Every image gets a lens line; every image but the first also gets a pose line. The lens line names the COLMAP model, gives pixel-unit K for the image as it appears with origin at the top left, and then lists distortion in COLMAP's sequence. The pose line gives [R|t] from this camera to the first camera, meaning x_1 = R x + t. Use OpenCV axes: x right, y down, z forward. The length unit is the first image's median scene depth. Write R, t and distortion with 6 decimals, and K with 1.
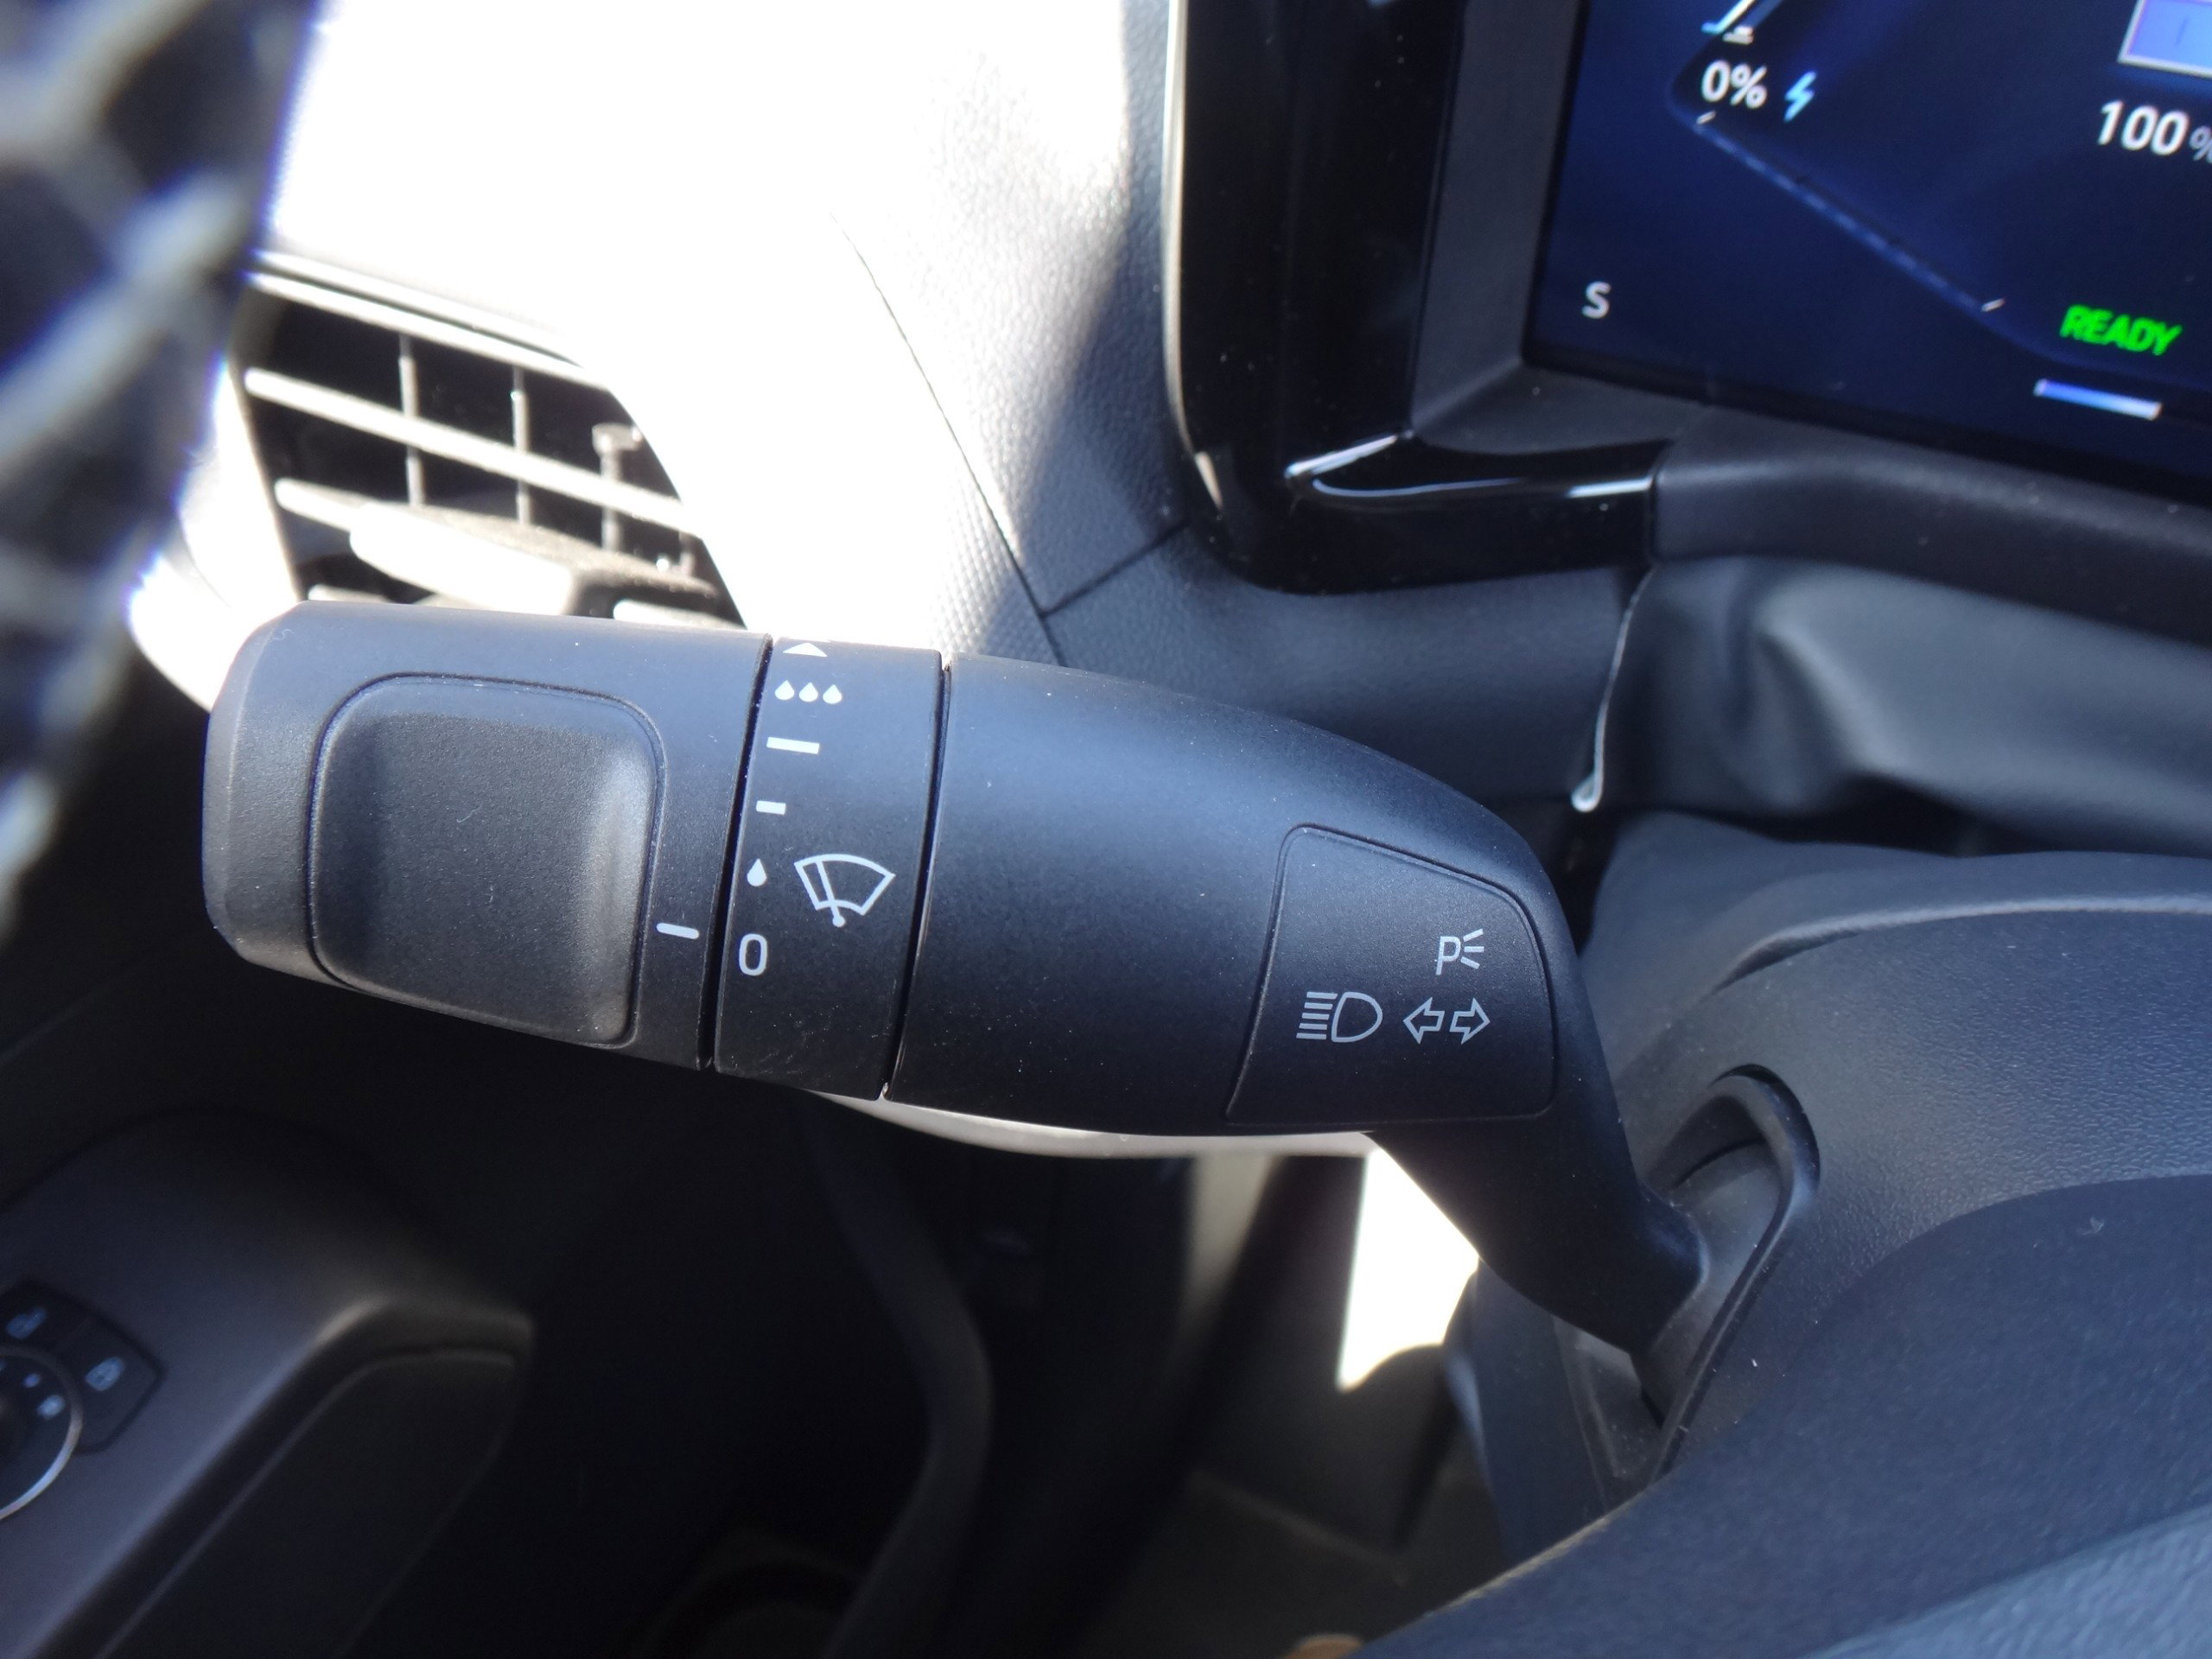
lens RADIAL K [[1672.6, 0, 1110.9], [0, 1672.6, 817.9], [0, 0, 1]] dist [-0.074107, -0.000458]
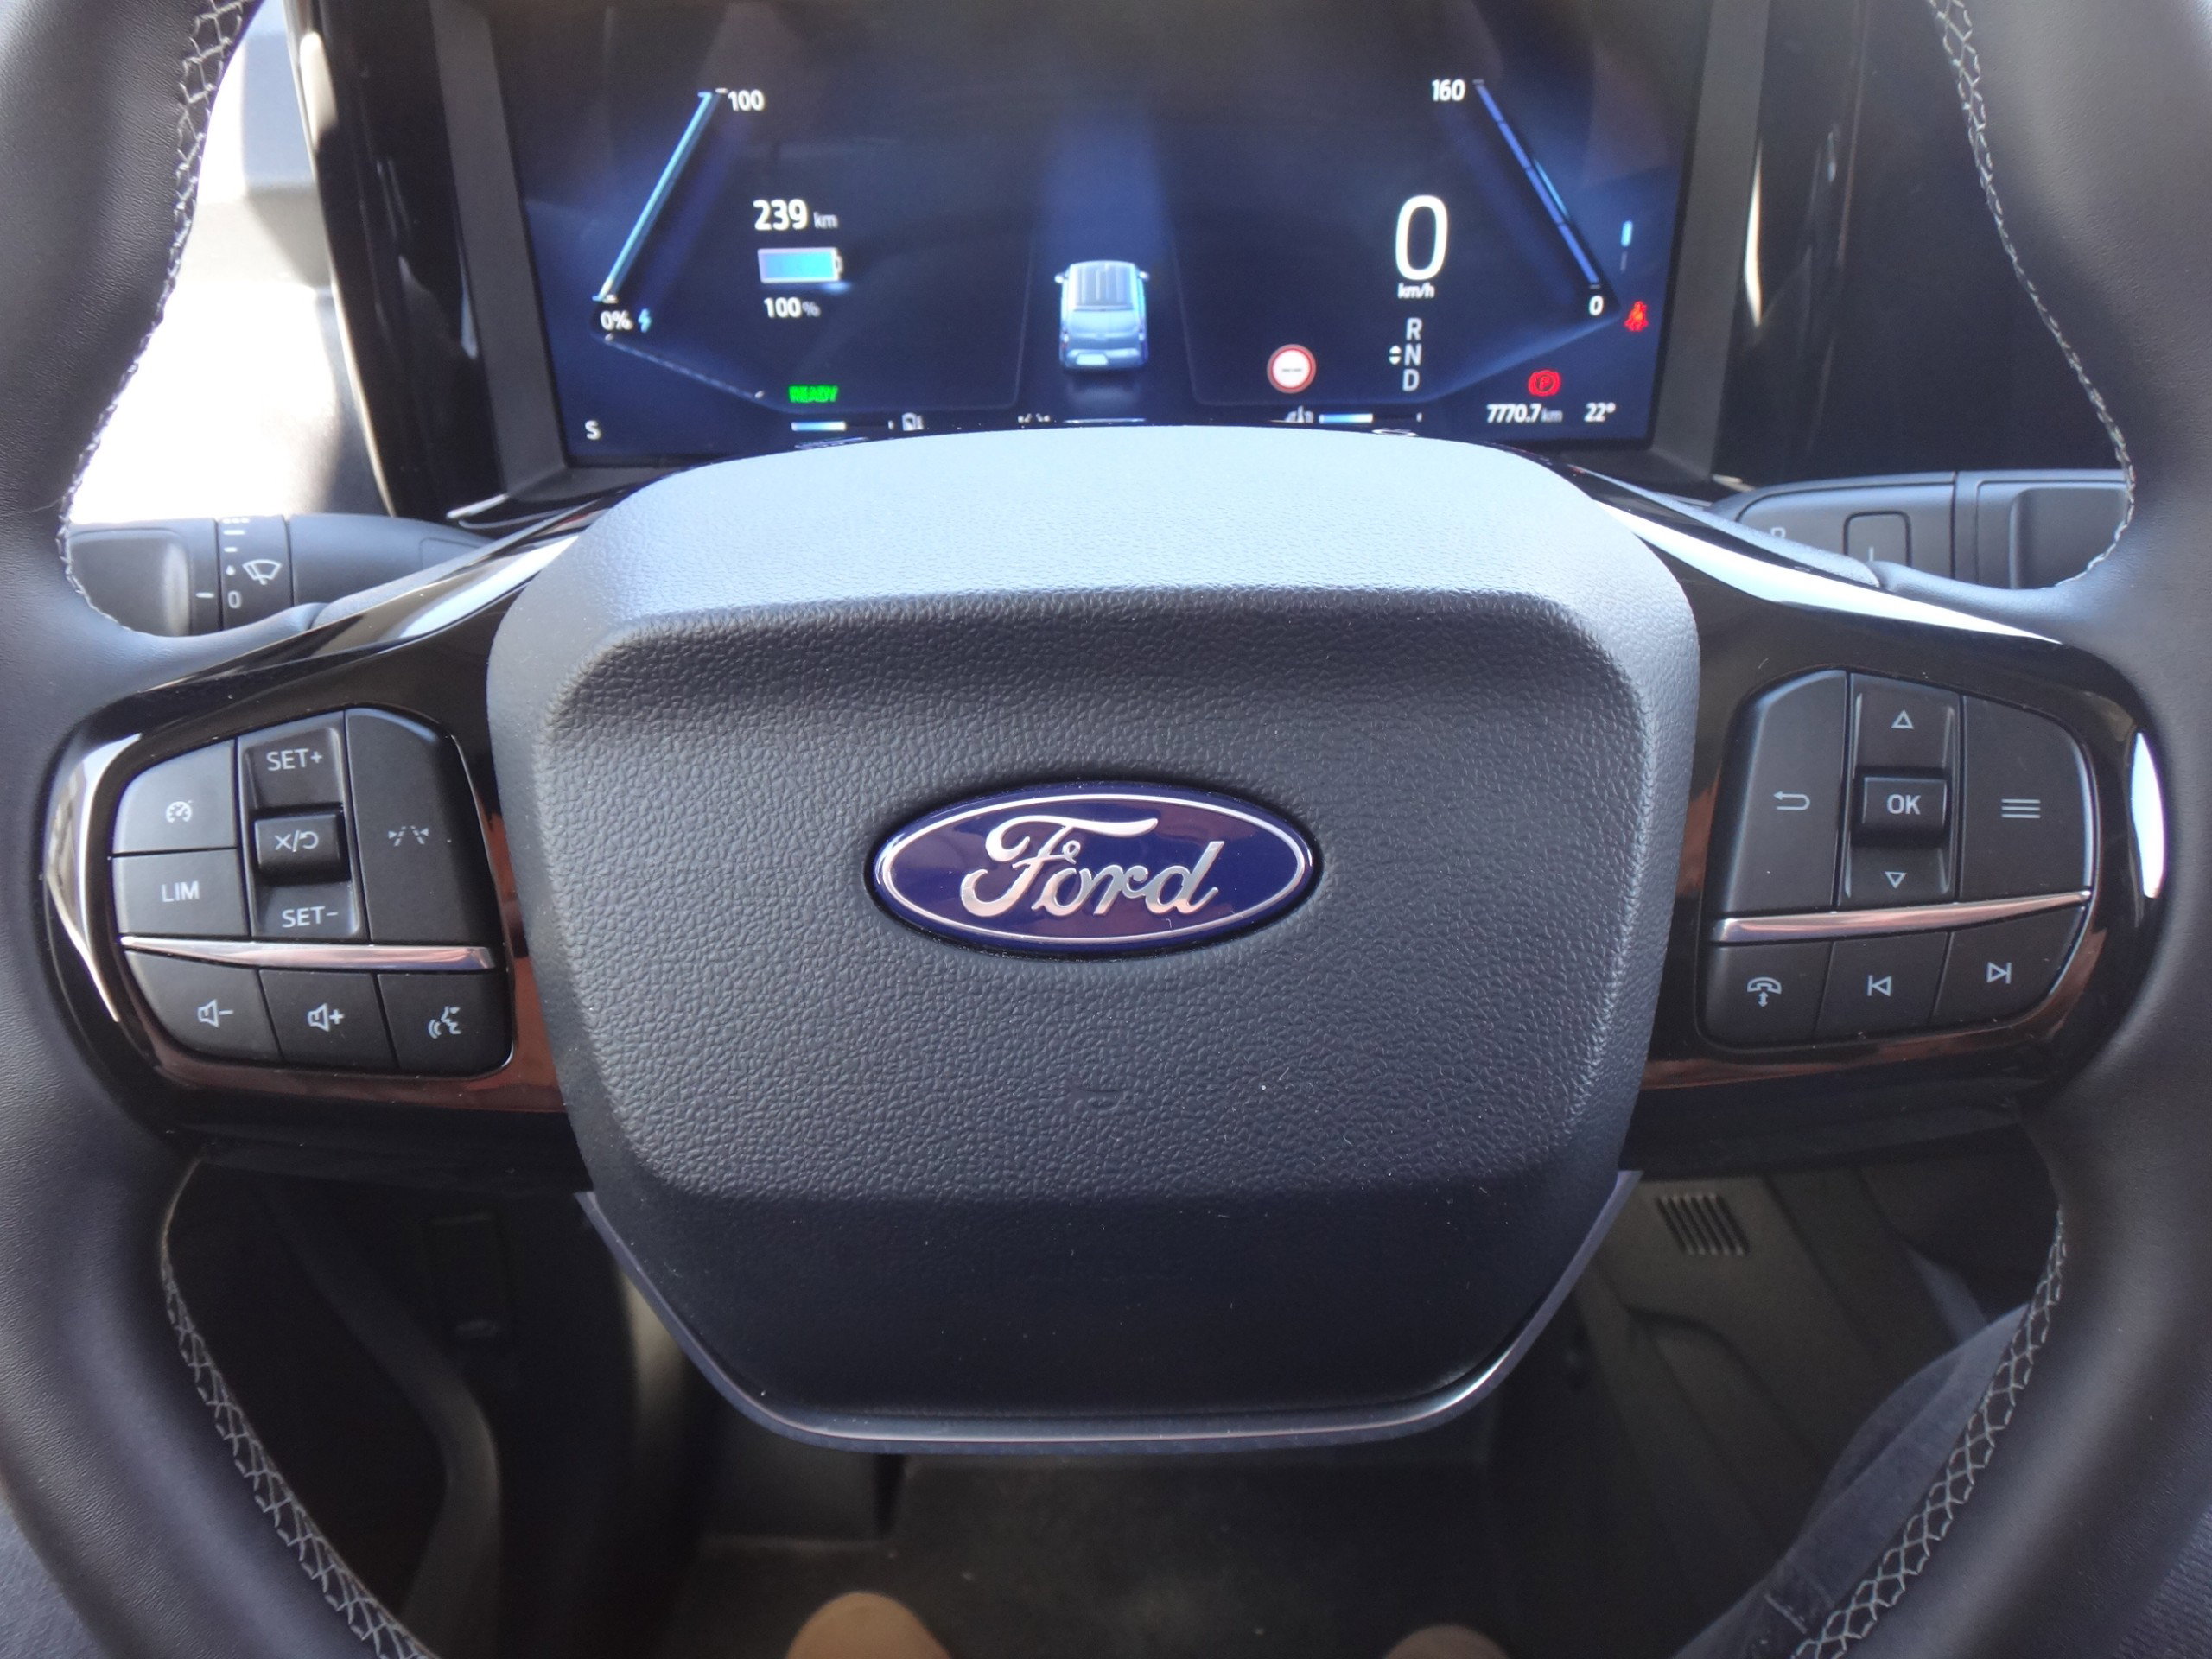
lens RADIAL K [[1680.8, 0, 1113.2], [0, 1680.8, 844.1], [0, 0, 1]] dist [-0.079826, 0.006818]
pose [[0.912586, -0.214728, 0.347963, 0.056888], [0.281296, 0.947322, -0.153149, 0.787892], [-0.296748, 0.237643, 0.924914, -1.163557]]
